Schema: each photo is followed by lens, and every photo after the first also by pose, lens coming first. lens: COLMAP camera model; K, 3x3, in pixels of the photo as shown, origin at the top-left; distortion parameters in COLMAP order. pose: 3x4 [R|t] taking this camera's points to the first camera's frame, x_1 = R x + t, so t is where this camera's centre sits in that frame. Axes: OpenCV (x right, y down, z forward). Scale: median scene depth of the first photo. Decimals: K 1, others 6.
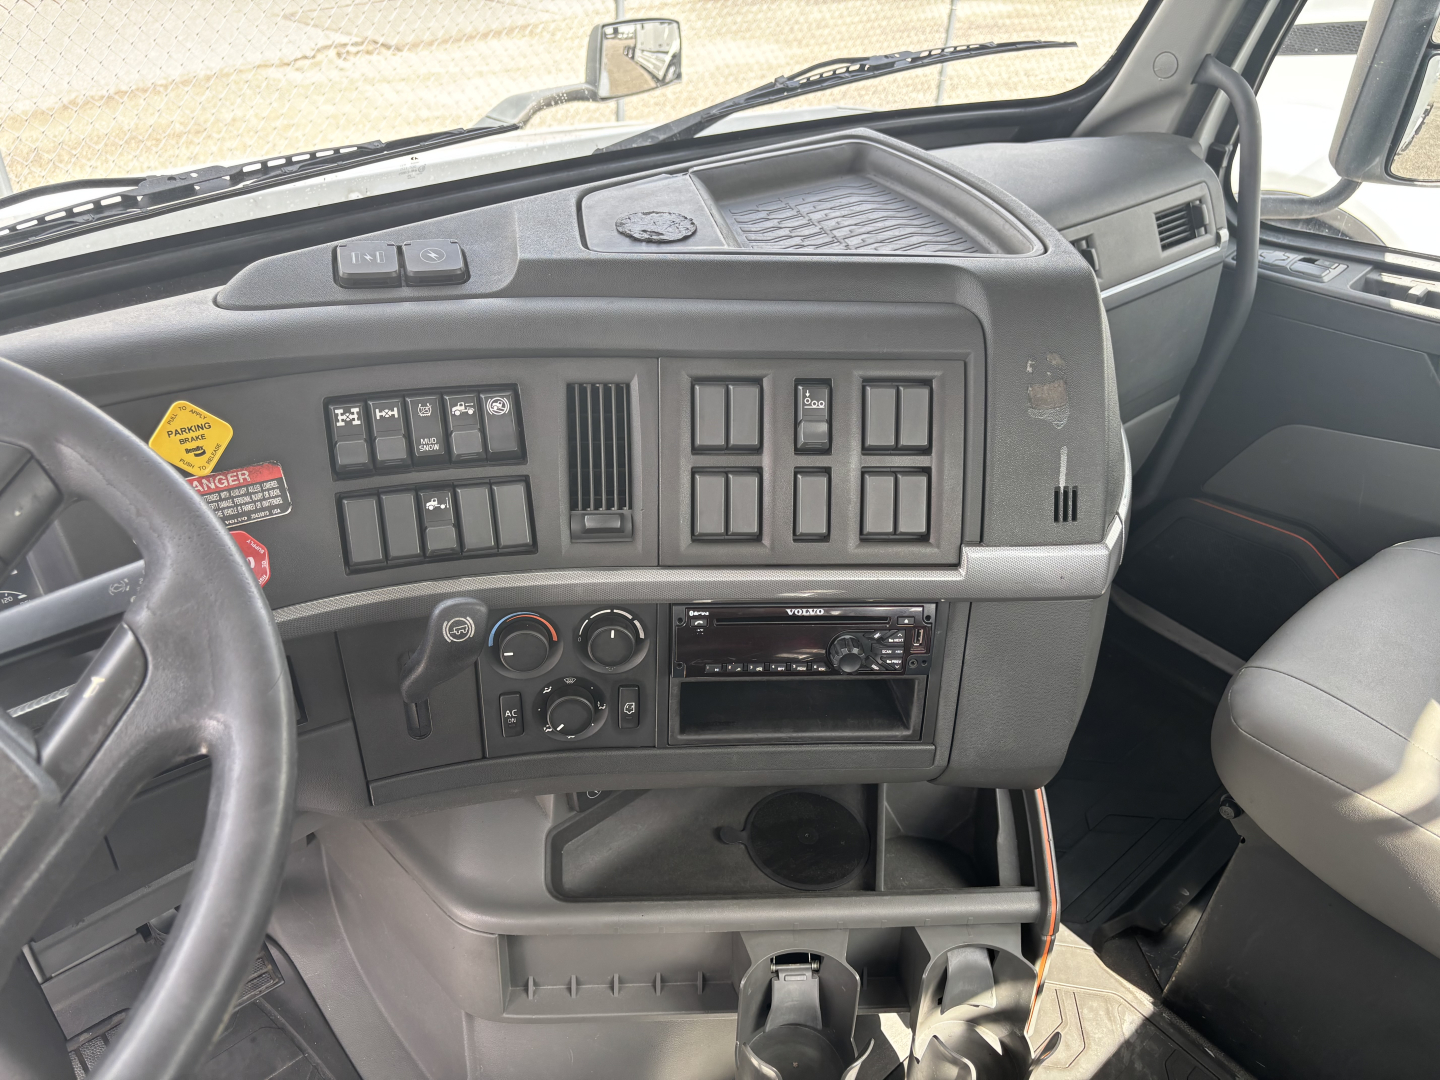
lens RADIAL K [[1097.8, 0, 720.5], [0, 1097.8, 563.7], [0, 0, 1]] dist [0.058917, -0.094446]
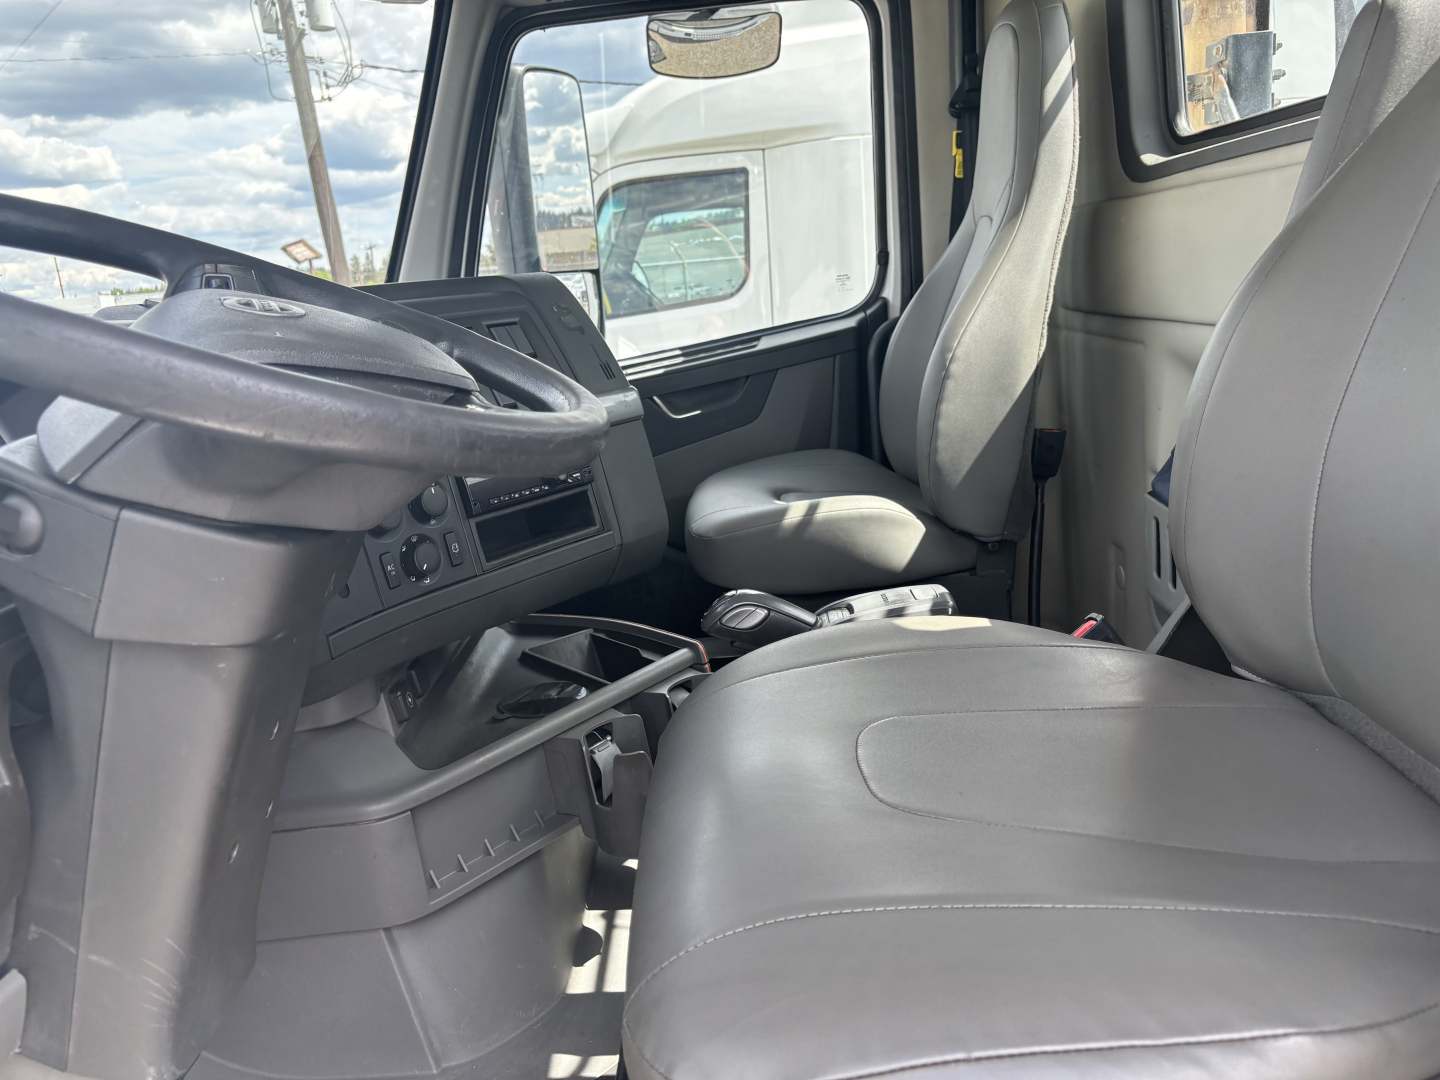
lens RADIAL K [[1096.5, 0, 704.6], [0, 1096.5, 552.4], [0, 0, 1]] dist [0.057238, -0.068272]
pose [[0.668376, -0.296297, 0.682262, -0.844333], [0.535955, 0.827863, -0.165517, 0.544001], [-0.515777, 0.476289, 0.712126, -0.208807]]
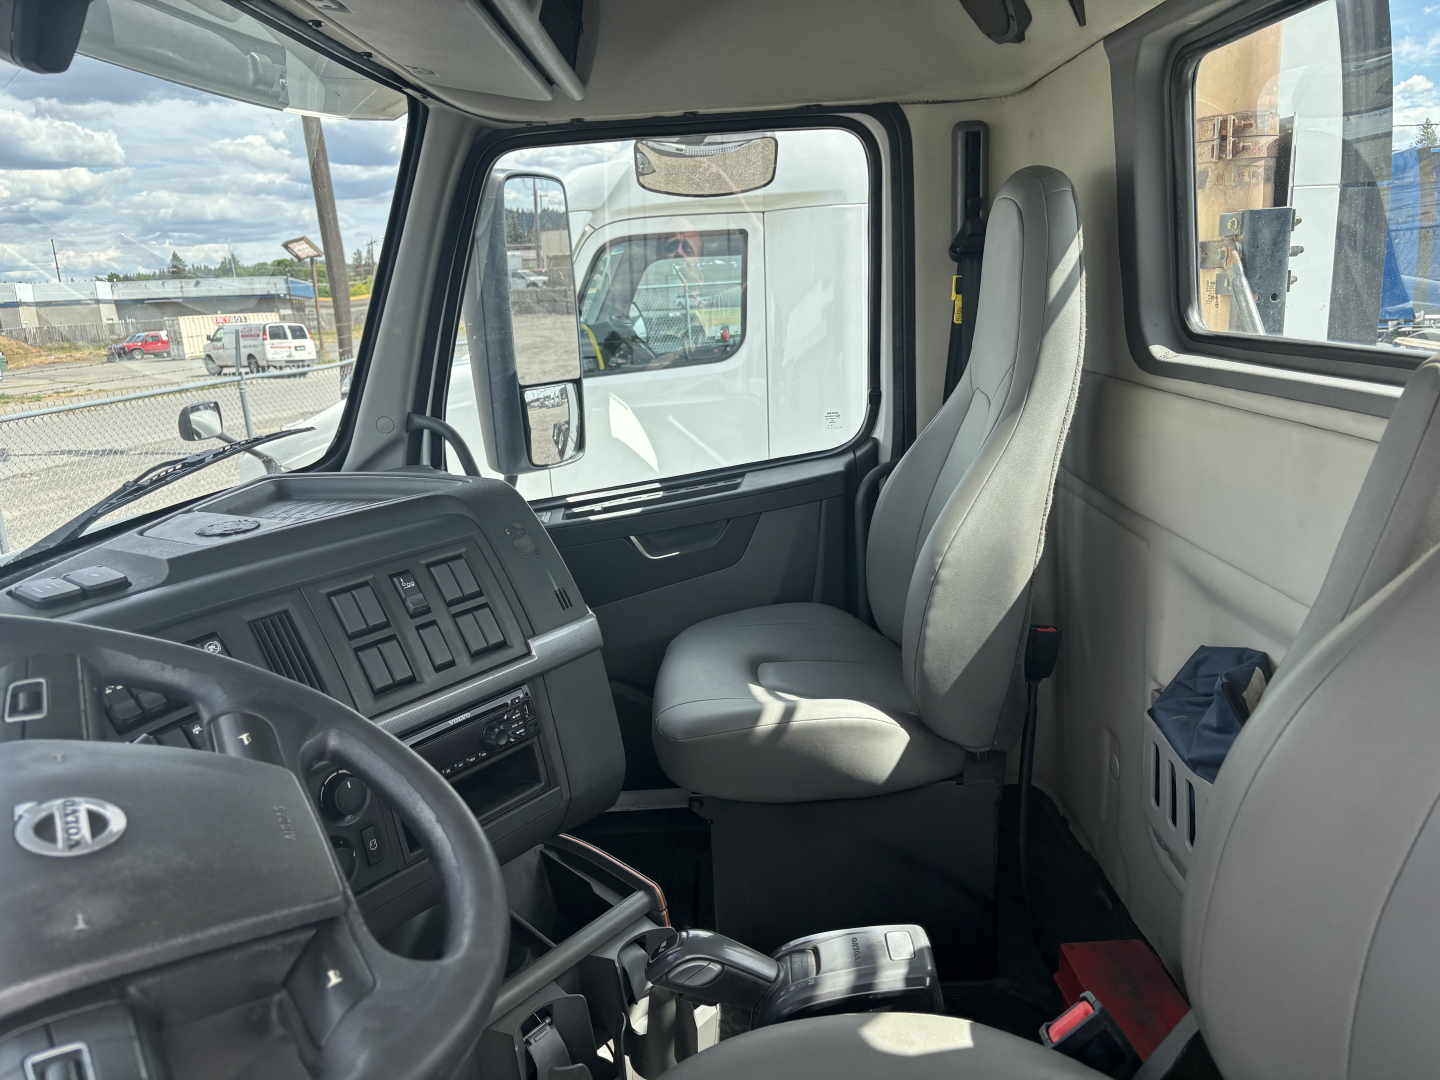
lens RADIAL K [[1097.8, 0, 720.5], [0, 1097.8, 563.7], [0, 0, 1]] dist [0.058917, -0.094446]
pose [[0.662728, -0.272391, 0.697563, -0.614306], [0.512317, 0.844317, -0.157036, 0.259744], [-0.546189, 0.461446, 0.699103, -0.275745]]
